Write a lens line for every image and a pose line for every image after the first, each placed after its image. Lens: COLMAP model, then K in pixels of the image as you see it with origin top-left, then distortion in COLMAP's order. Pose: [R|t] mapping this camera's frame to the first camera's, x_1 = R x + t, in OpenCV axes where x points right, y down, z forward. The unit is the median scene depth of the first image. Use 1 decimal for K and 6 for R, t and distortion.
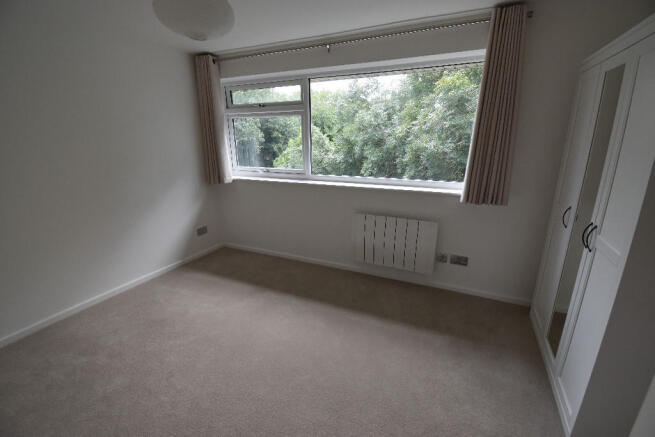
lens RADIAL K [[289.7, 0, 327.0], [0, 289.7, 215.6], [0, 0, 1]] dist [0.019903, -0.010969]
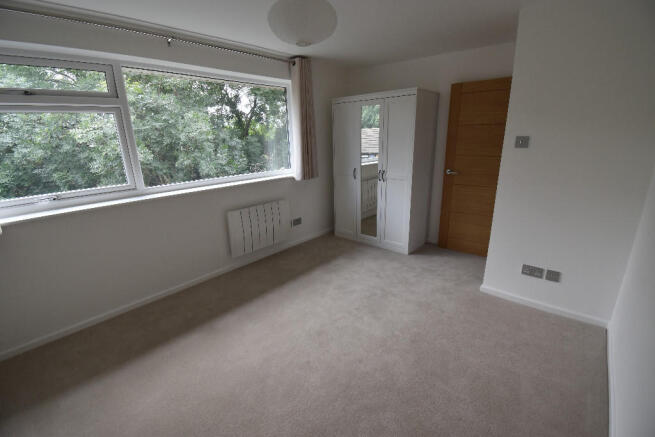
lens RADIAL K [[291.2, 0, 327.5], [0, 291.2, 218.5], [0, 0, 1]] dist [0.018980, -0.024670]
pose [[0.275785, -0.264656, 0.924067, -0.707932], [0.278463, 0.942122, 0.186721, -0.076546], [-0.920000, 0.205824, 0.333520, 0.303107]]
